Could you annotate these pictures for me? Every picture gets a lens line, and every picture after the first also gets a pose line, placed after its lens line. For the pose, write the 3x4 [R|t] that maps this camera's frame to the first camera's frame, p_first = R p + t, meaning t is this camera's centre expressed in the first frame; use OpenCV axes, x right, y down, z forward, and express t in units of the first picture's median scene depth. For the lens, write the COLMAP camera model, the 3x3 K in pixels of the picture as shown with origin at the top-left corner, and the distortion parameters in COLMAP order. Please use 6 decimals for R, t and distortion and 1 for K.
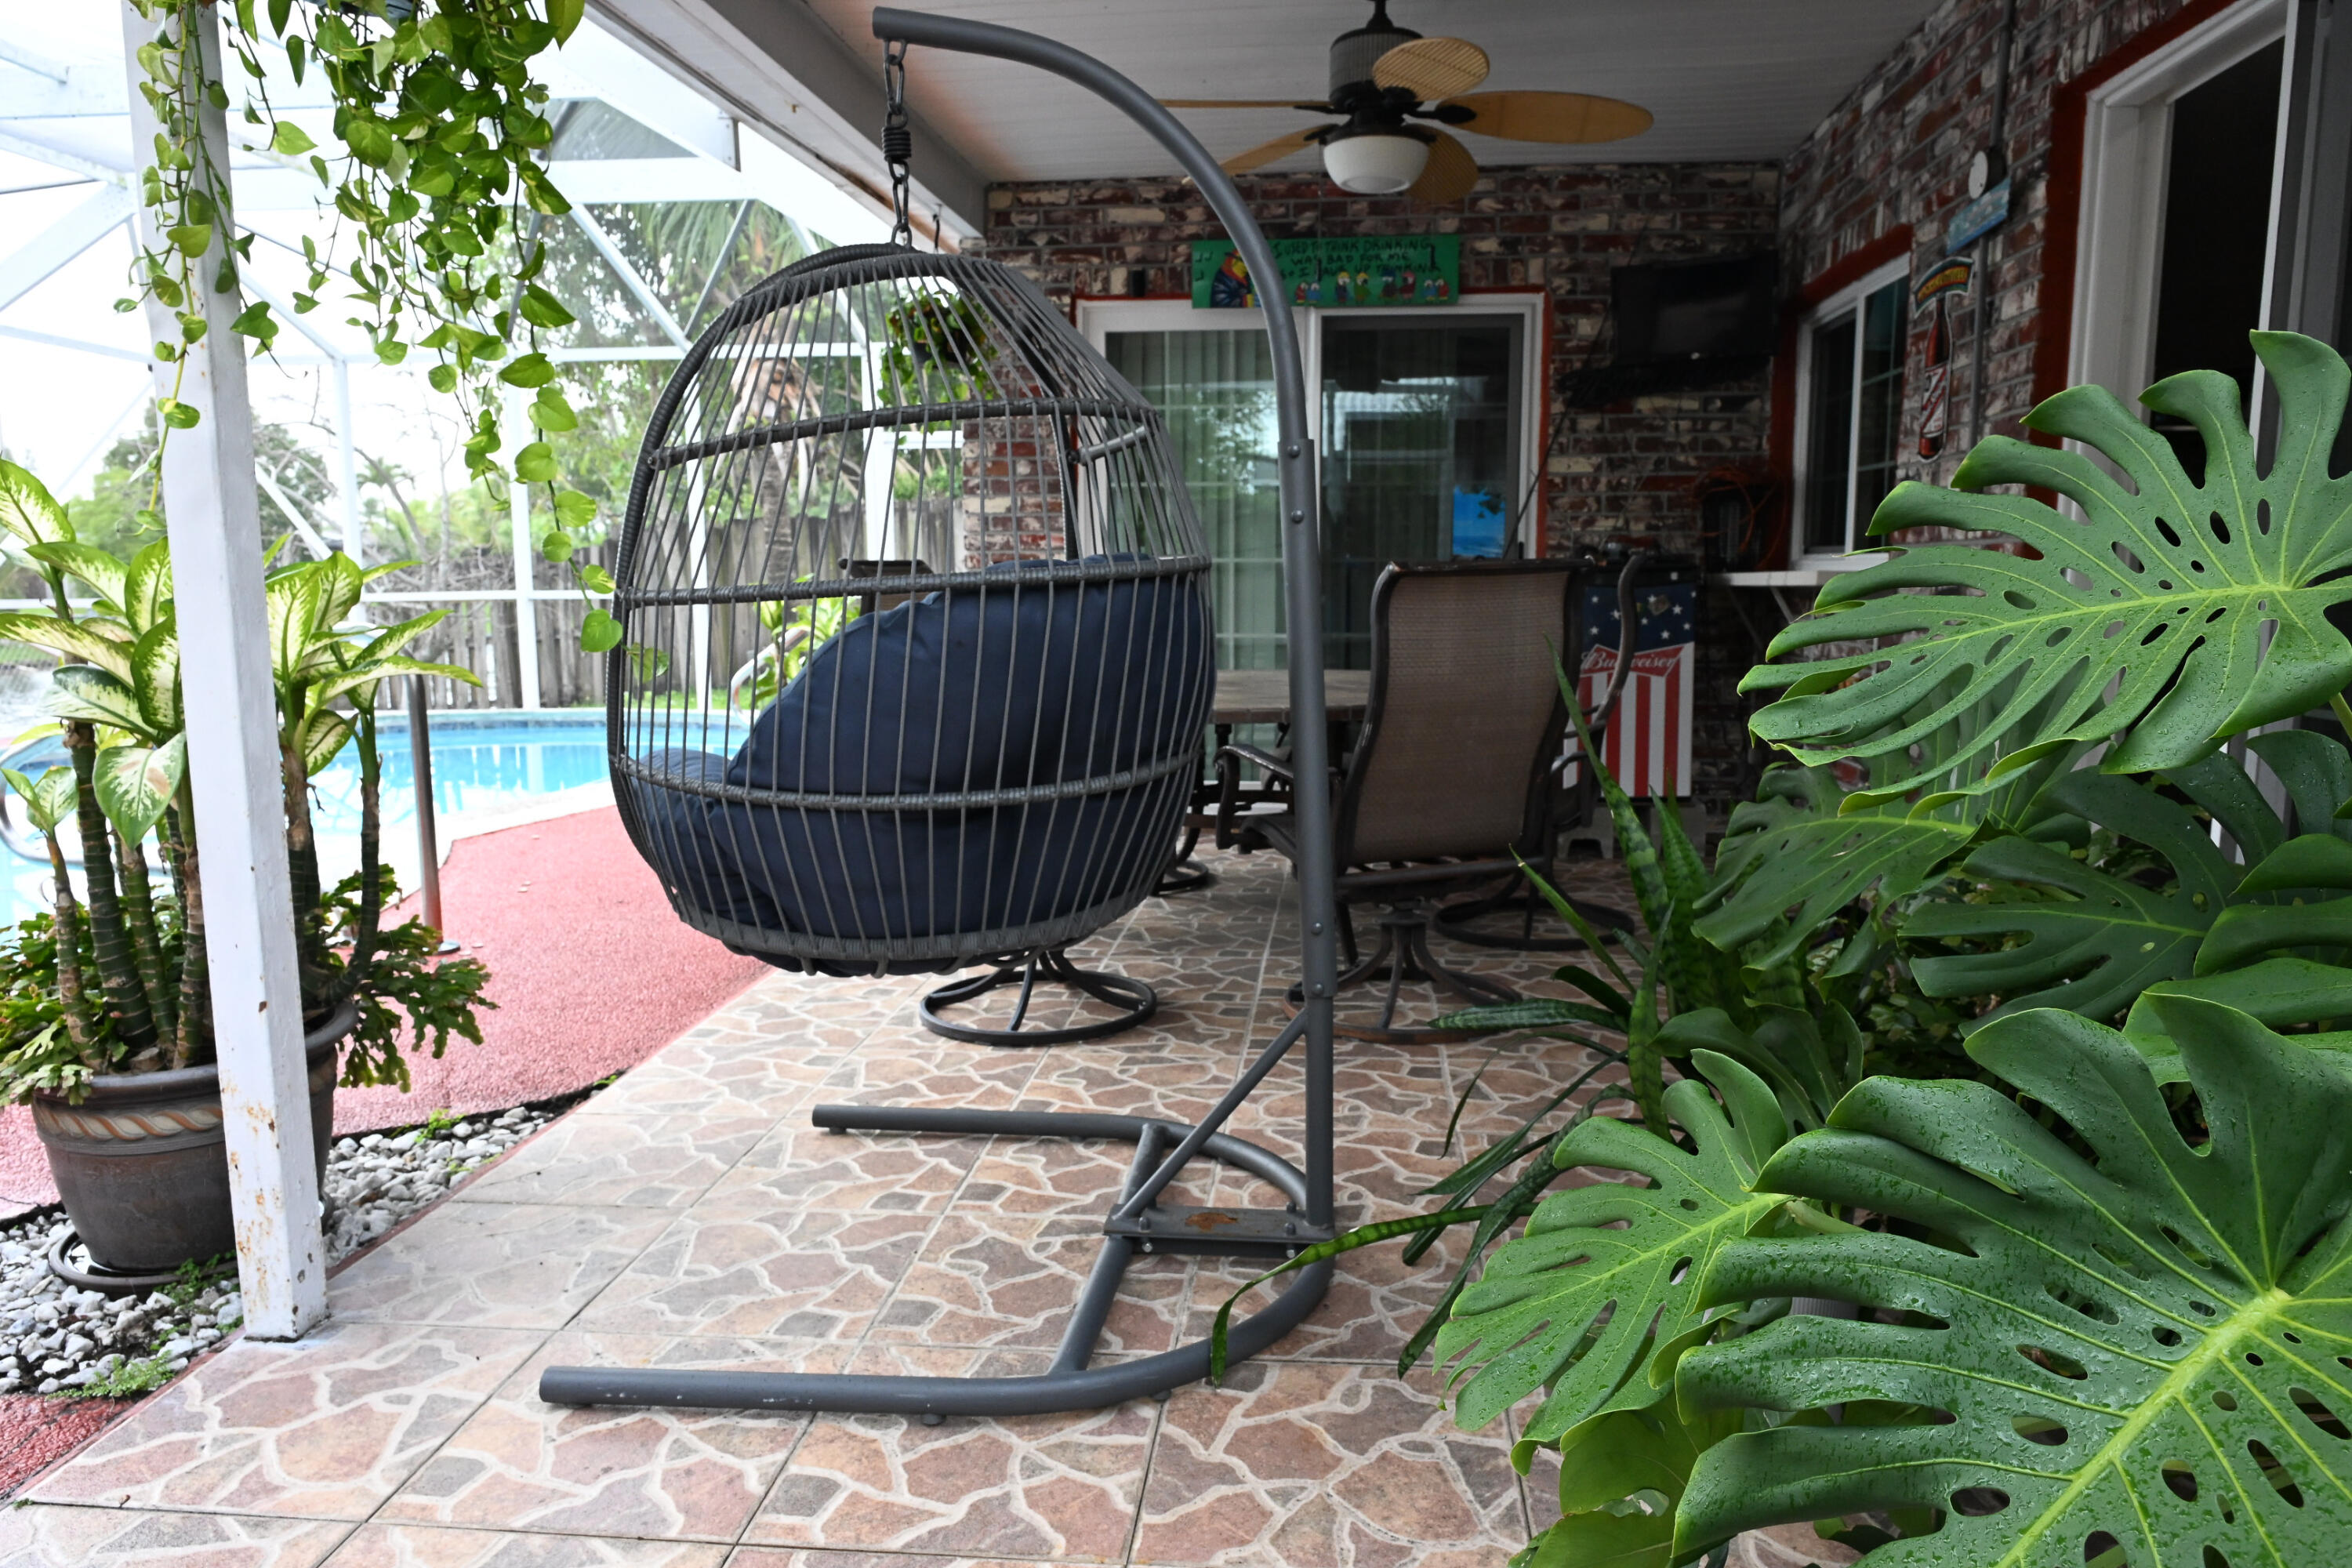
lens RADIAL K [[1487.2, 0, 1177.6], [0, 1487.2, 773.1], [0, 0, 1]] dist [-0.004421, 0.000521]
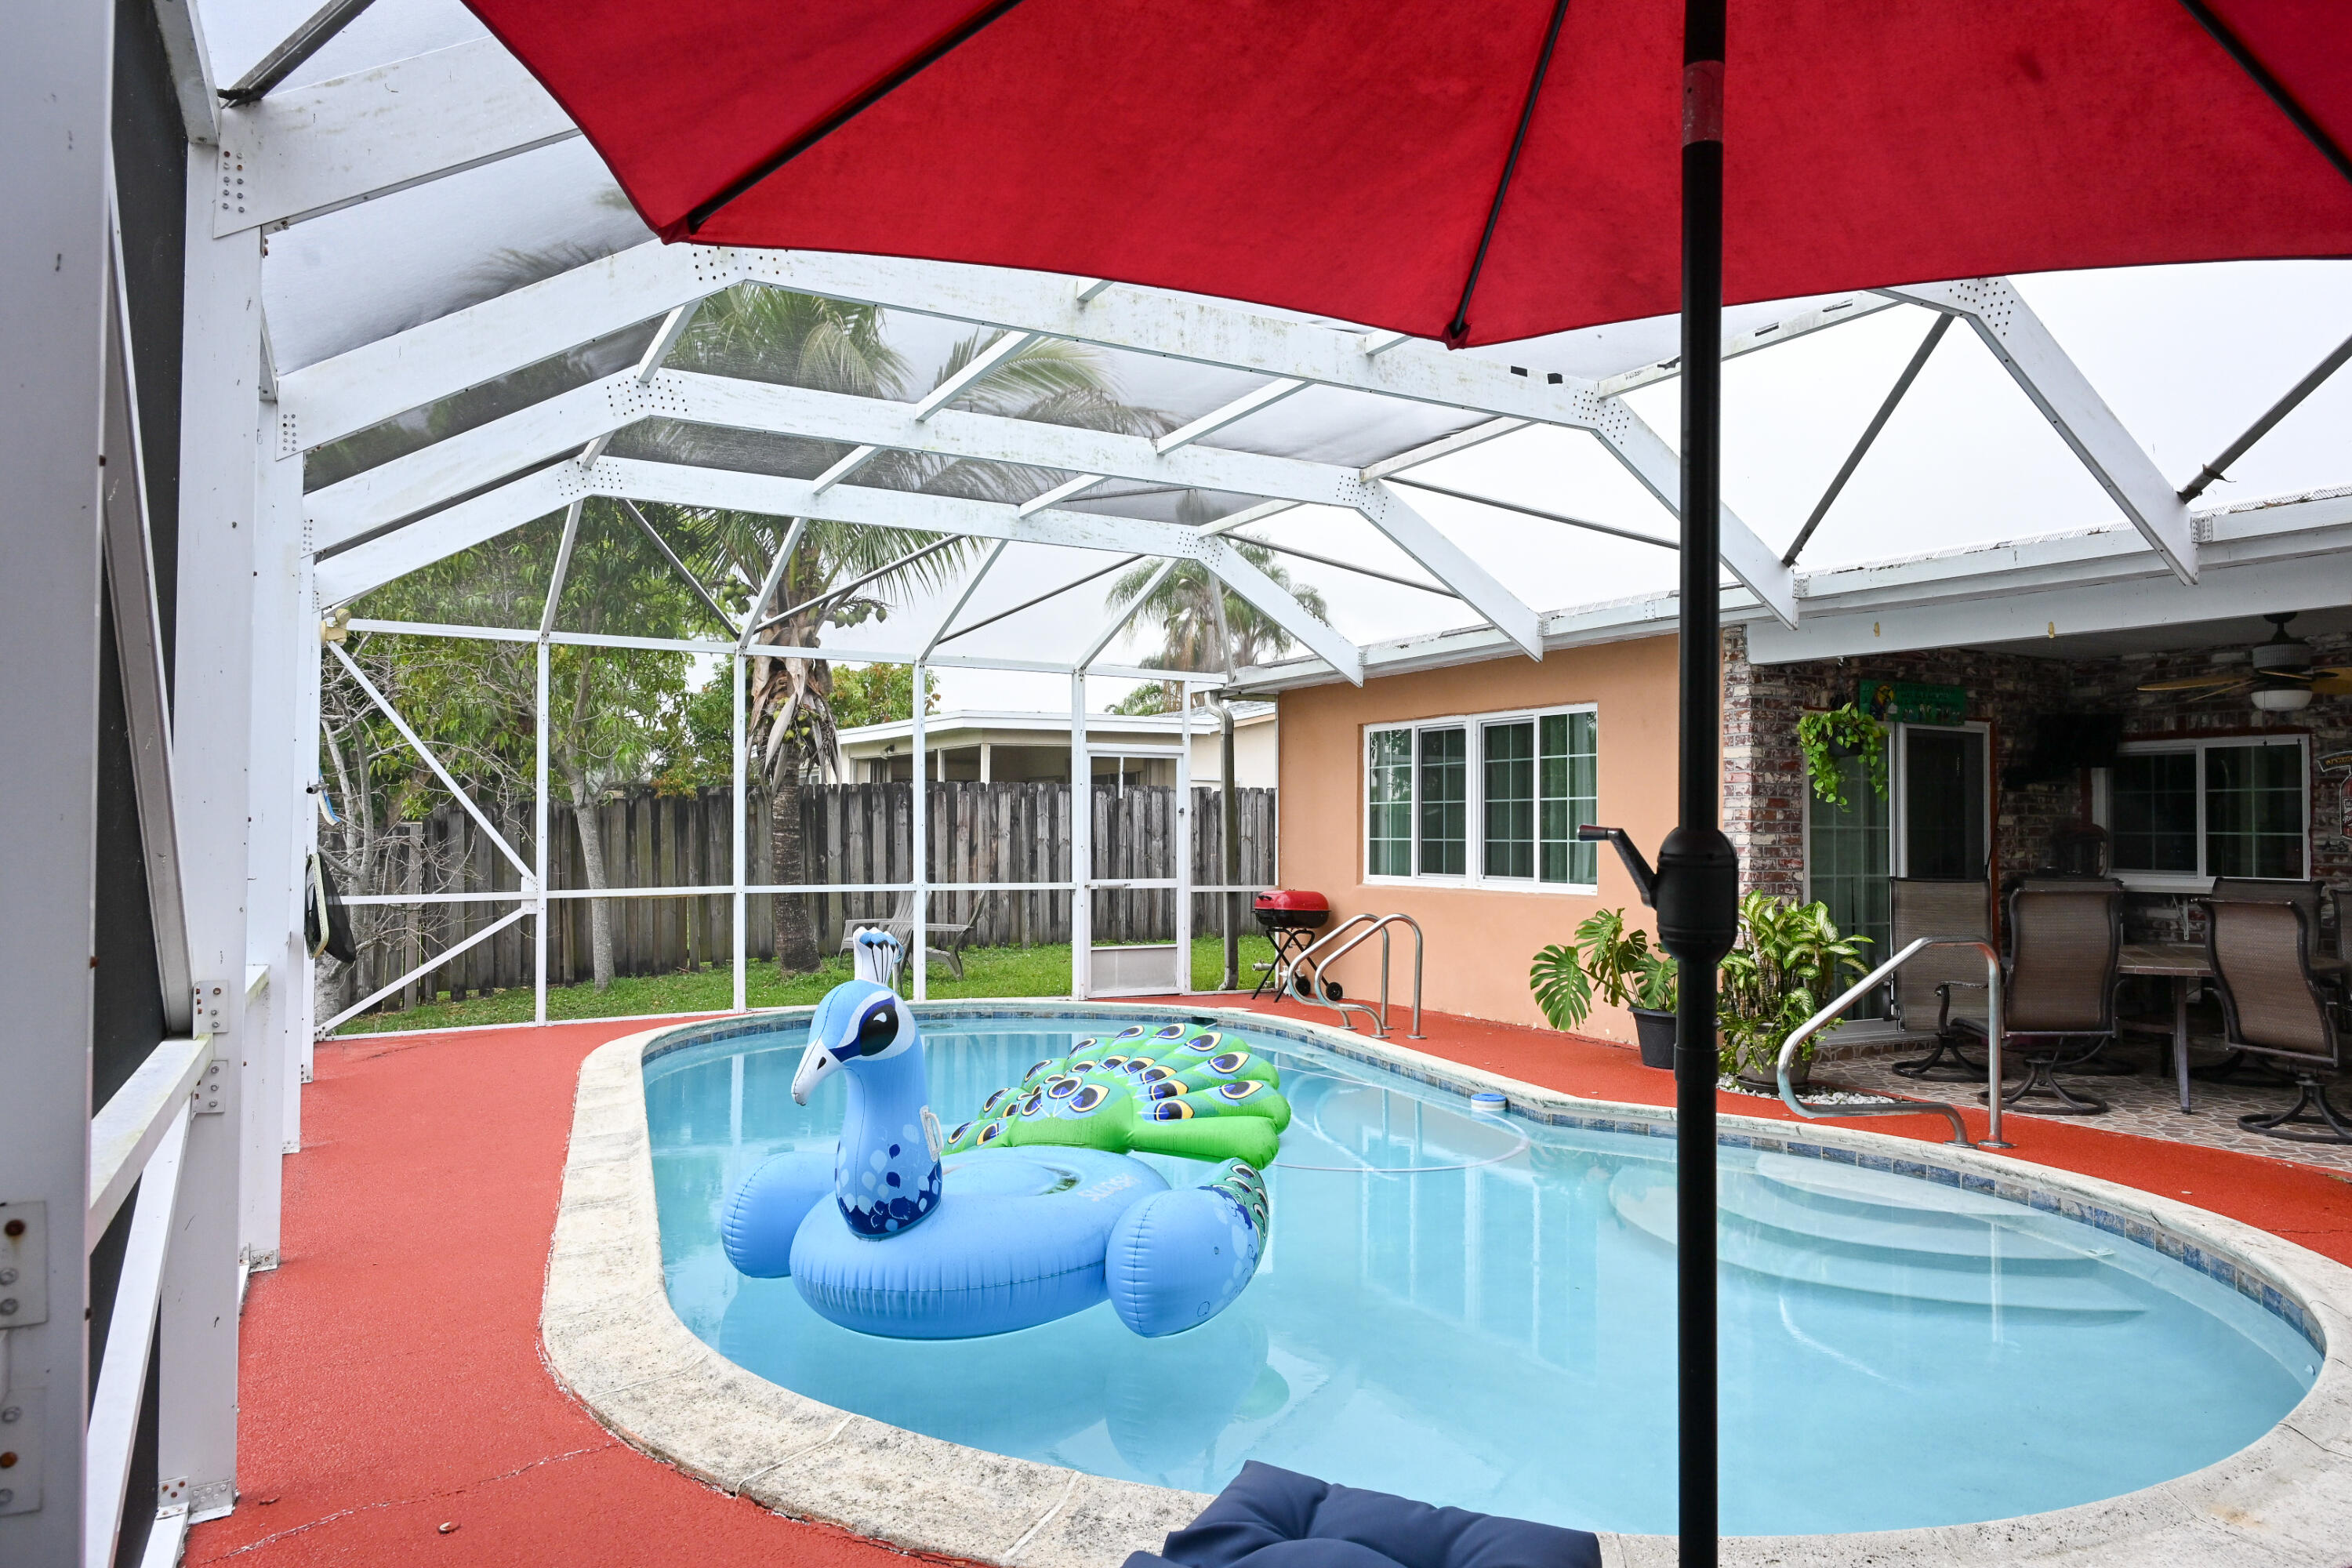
lens RADIAL K [[1566.7, 0, 1186.4], [0, 1566.7, 793.5], [0, 0, 1]] dist [0.010425, -0.012355]
pose [[0.829930, 0.023999, 0.557351, -1.539655], [0.065787, 0.987893, -0.140499, -0.045573], [-0.553975, 0.153271, 0.818303, 0.034986]]
